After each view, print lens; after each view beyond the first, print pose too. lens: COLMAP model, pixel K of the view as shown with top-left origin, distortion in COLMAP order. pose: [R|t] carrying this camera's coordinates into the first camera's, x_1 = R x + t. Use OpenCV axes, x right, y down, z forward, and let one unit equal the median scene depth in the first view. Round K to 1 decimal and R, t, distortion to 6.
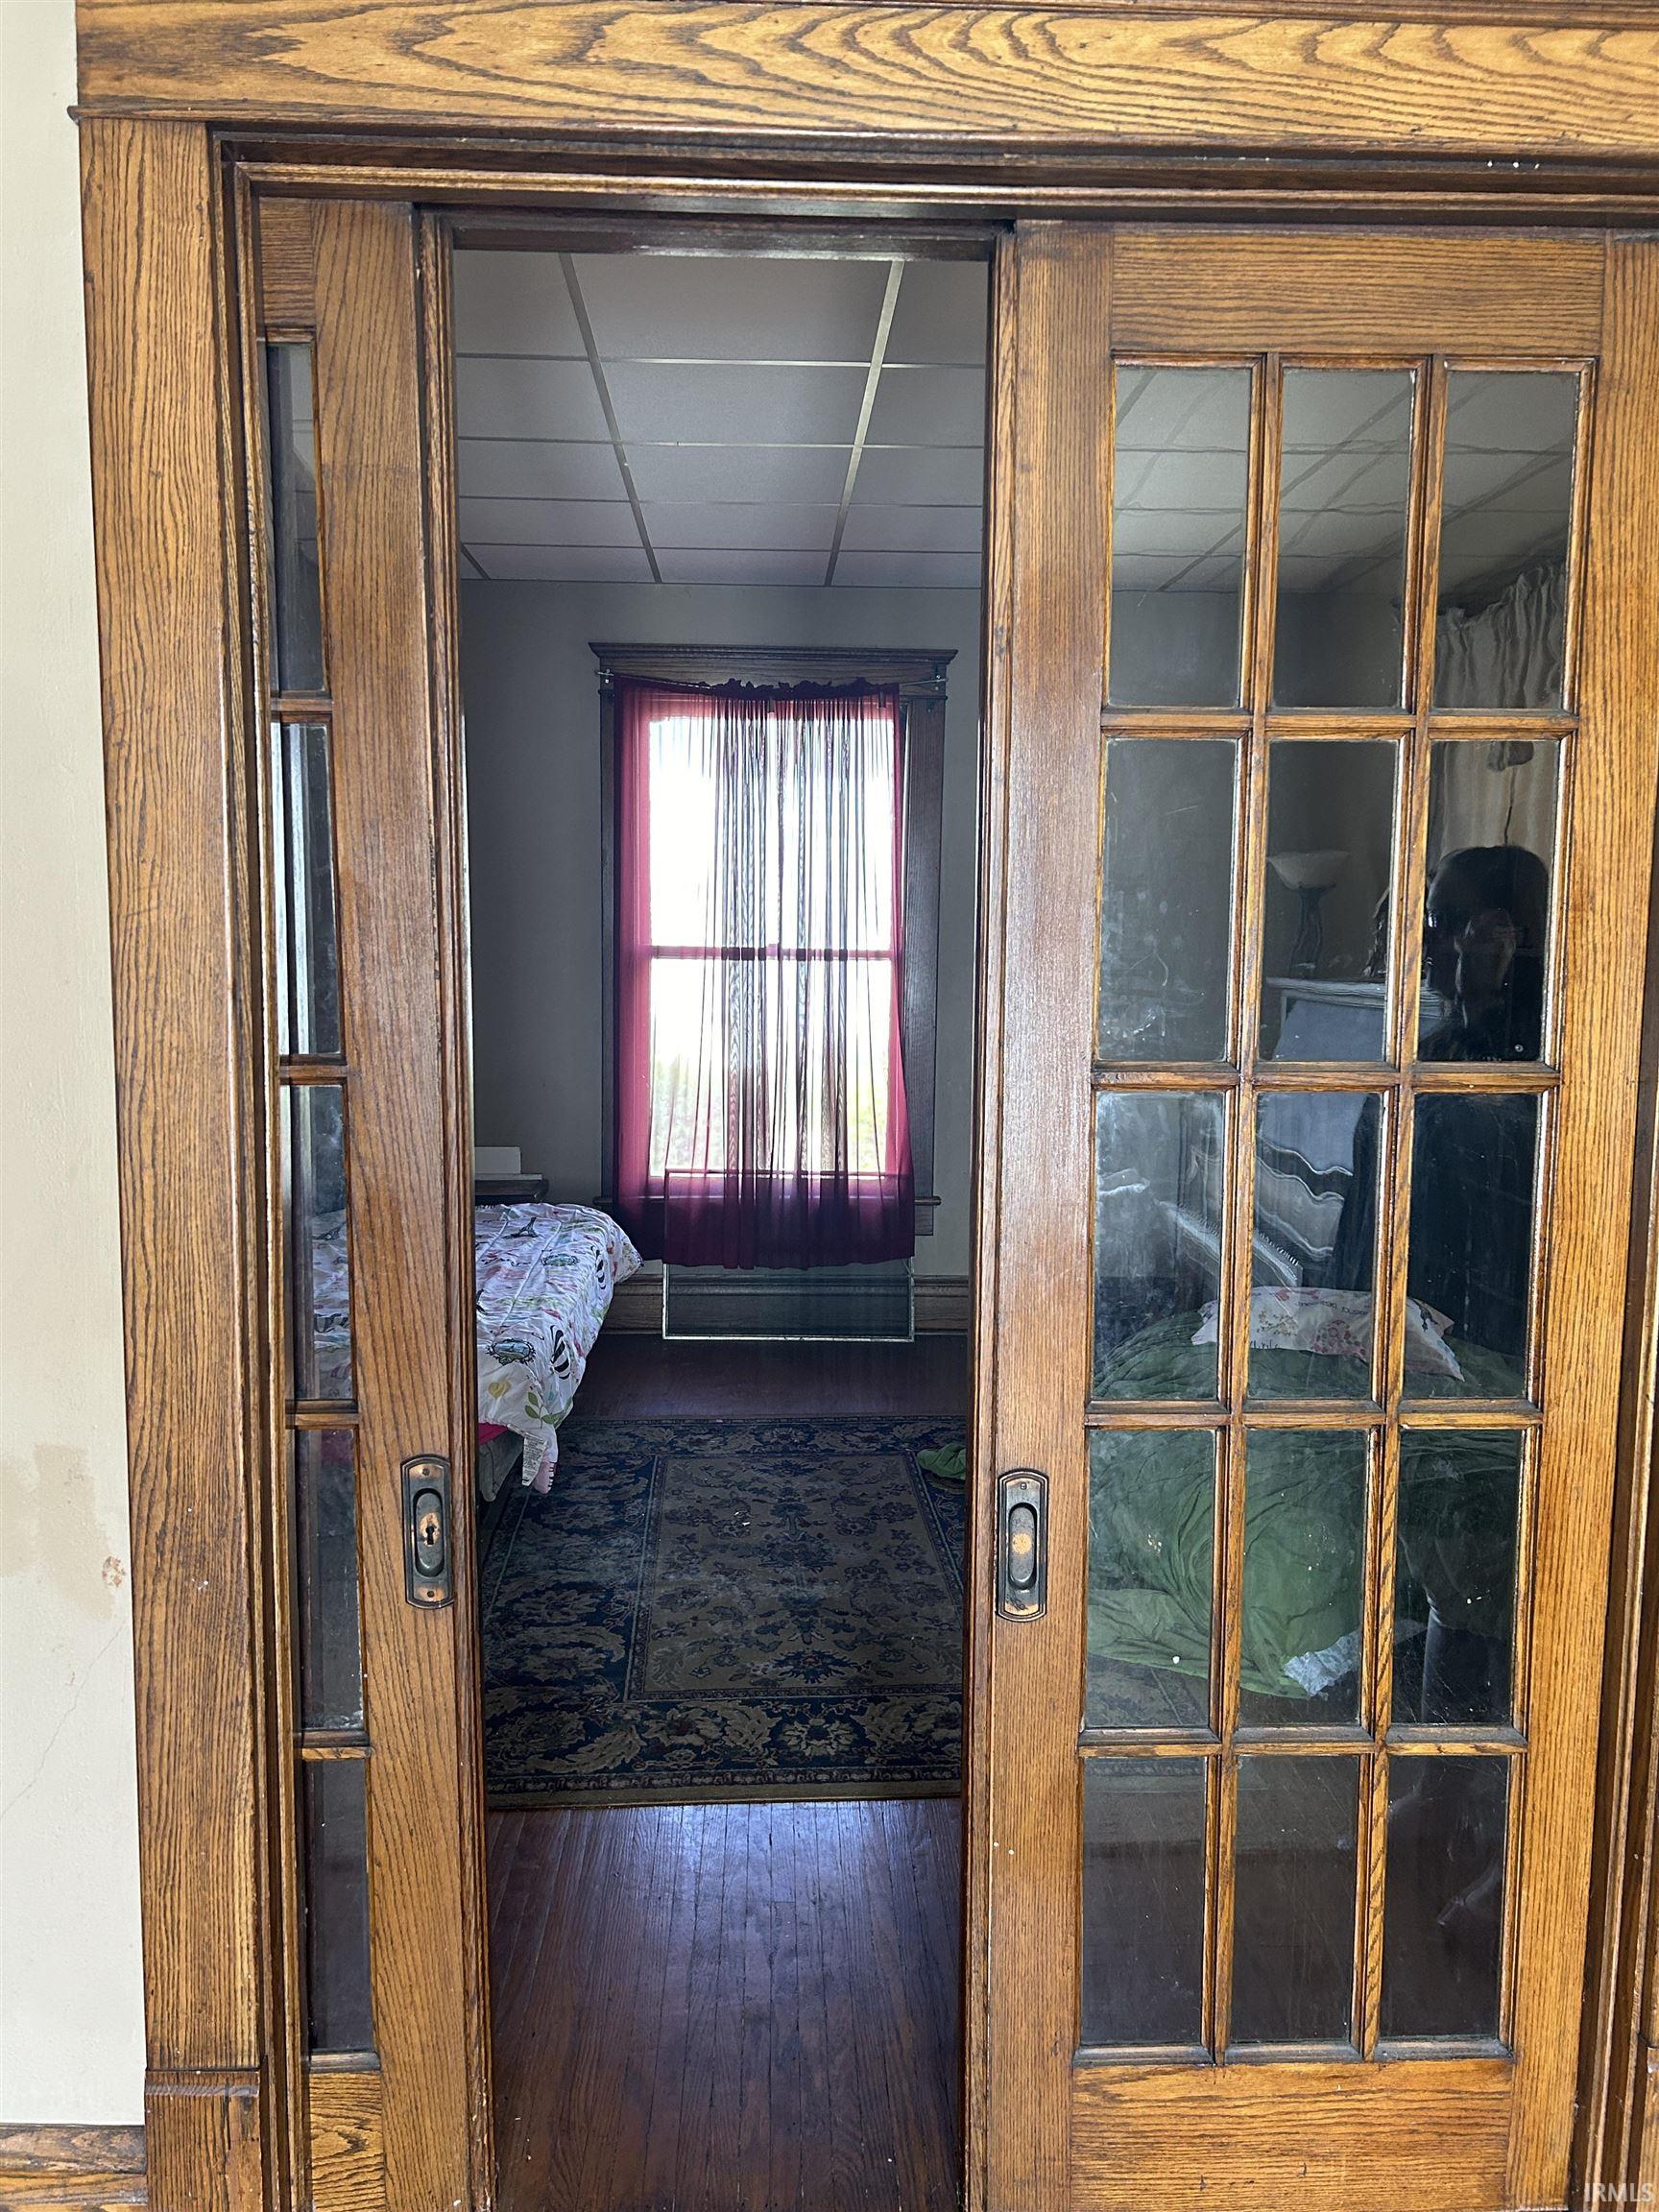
lens RADIAL K [[1664.7, 0, 825.4], [0, 1664.7, 1107.5], [0, 0, 1]] dist [0.042259, -0.048003]
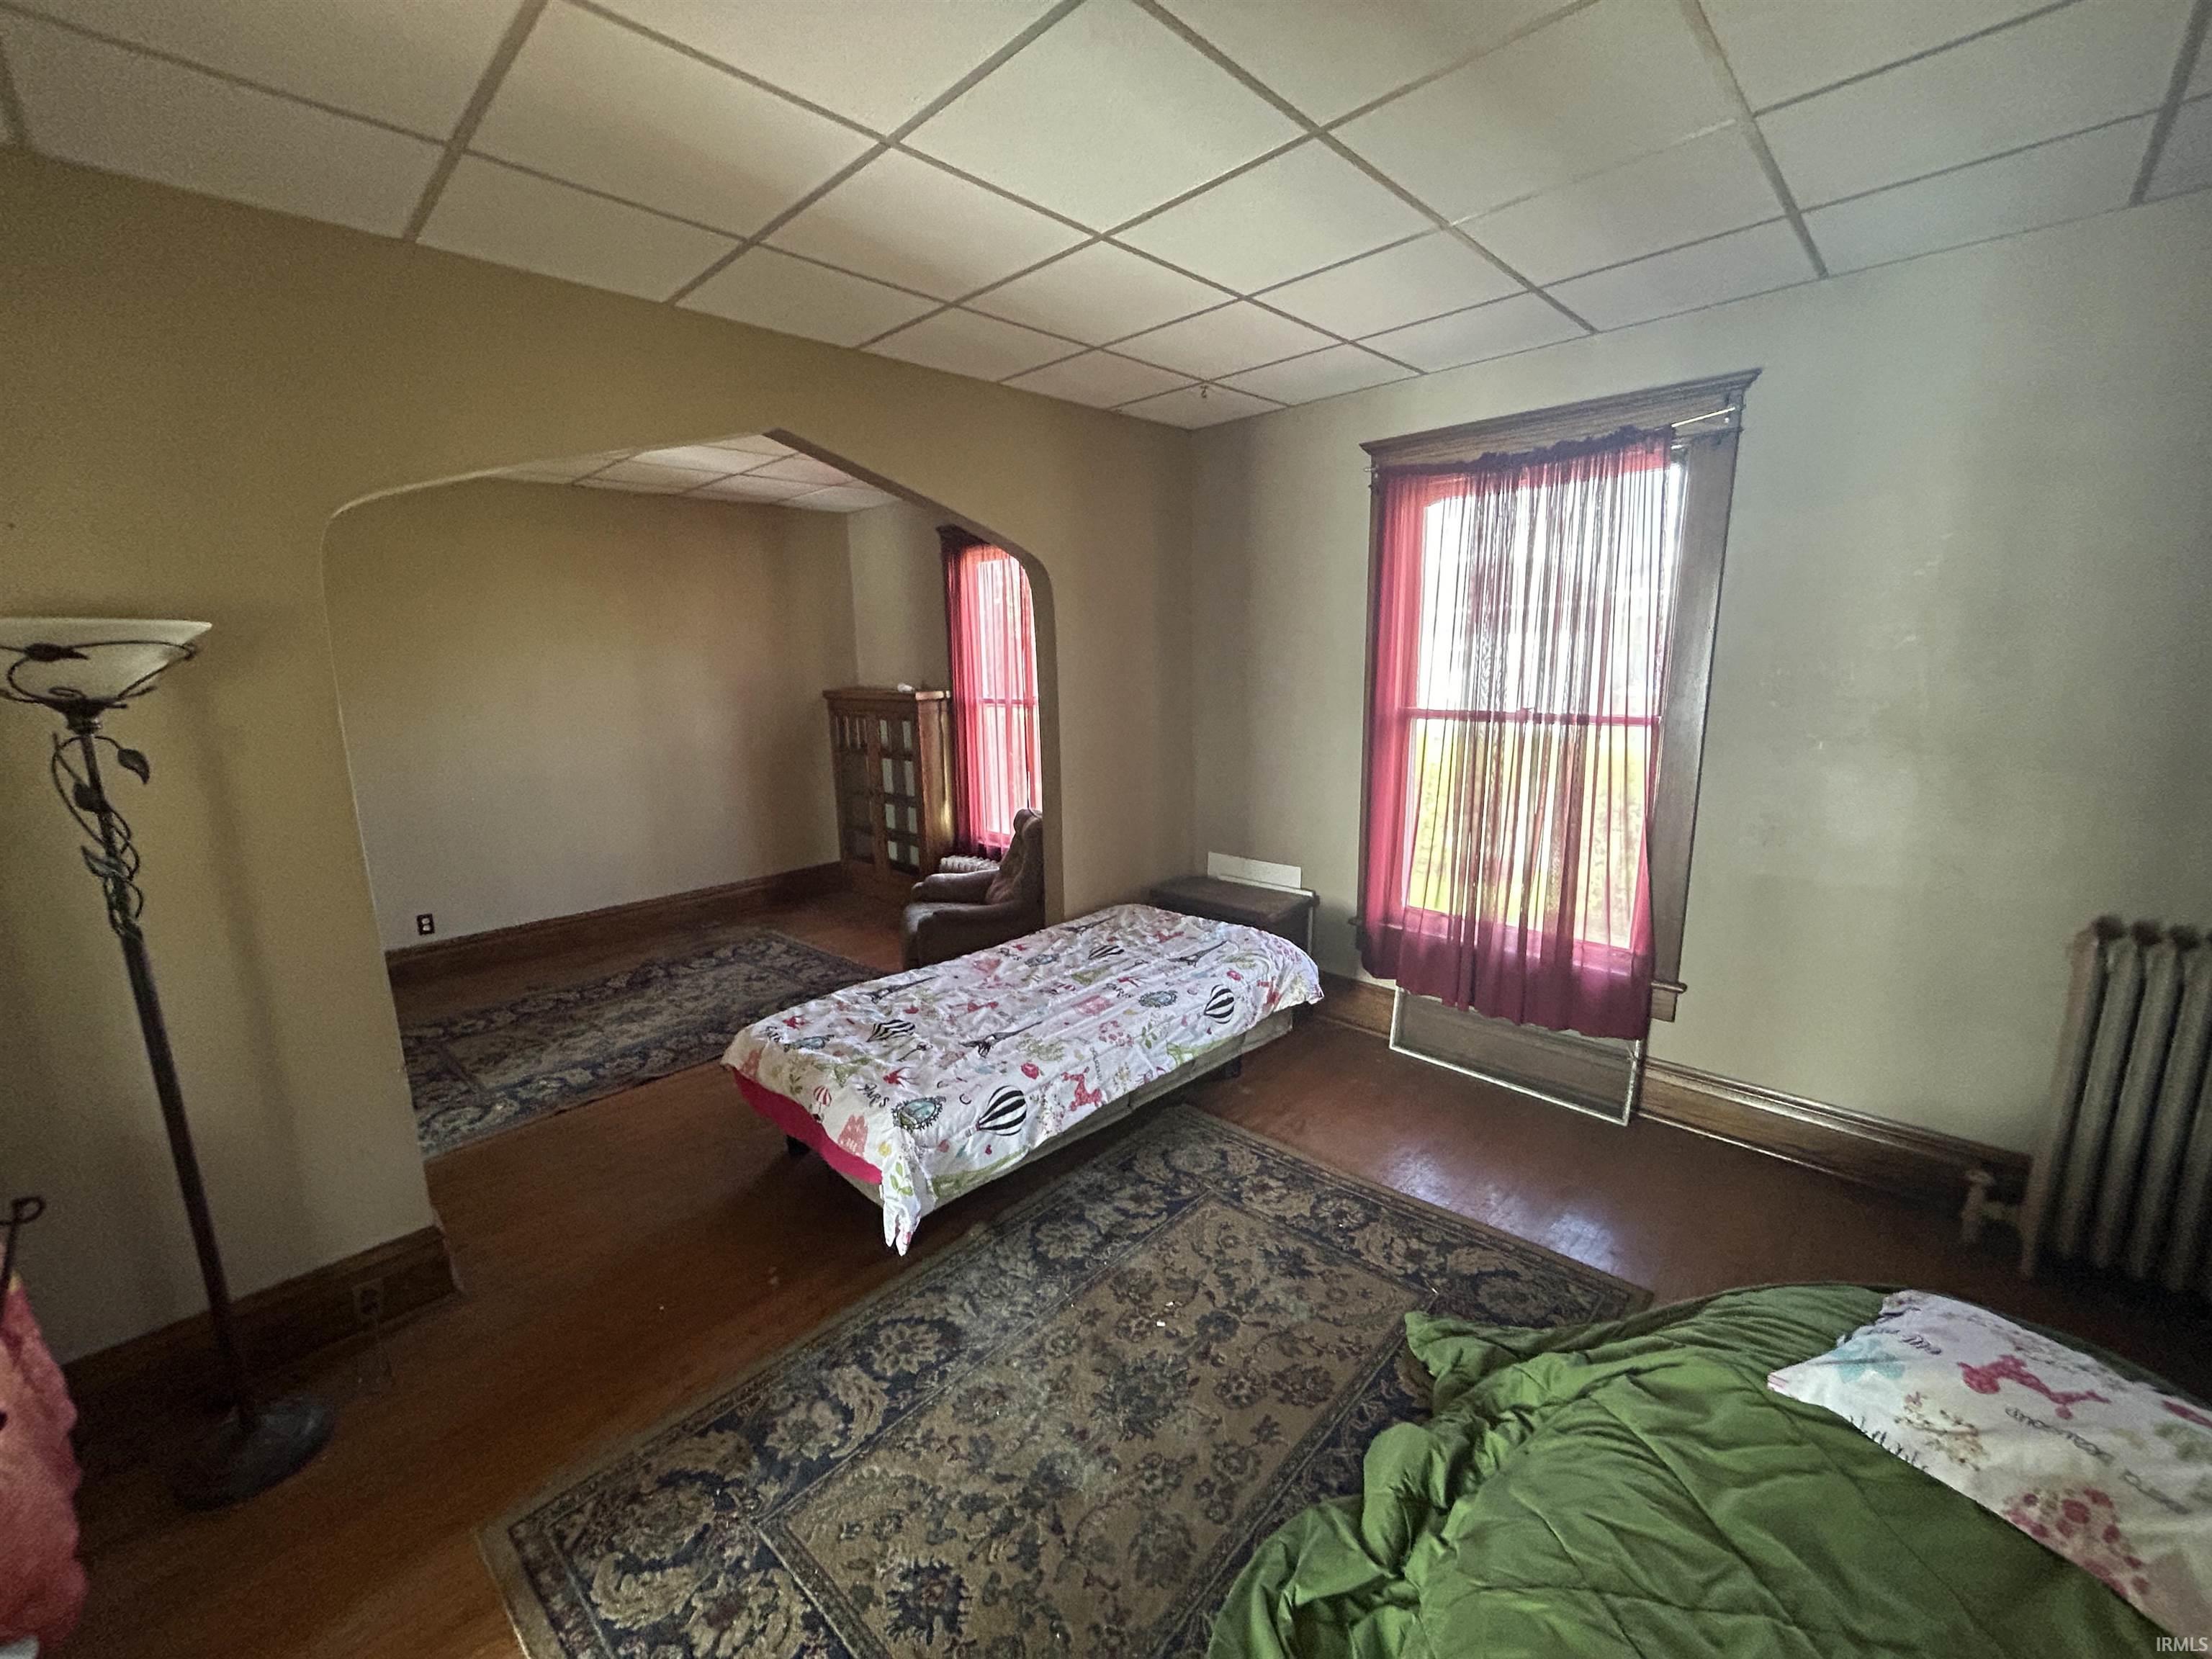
lens RADIAL K [[897.9, 0, 1103.3], [0, 897.9, 818.1], [0, 0, 1]] dist [-0.000612, 0.000491]
pose [[0.679636, 0.095858, -0.727259, 0.257604], [-0.038753, 0.994732, 0.094898, -0.090925], [0.732525, -0.036312, 0.679771, 0.541043]]
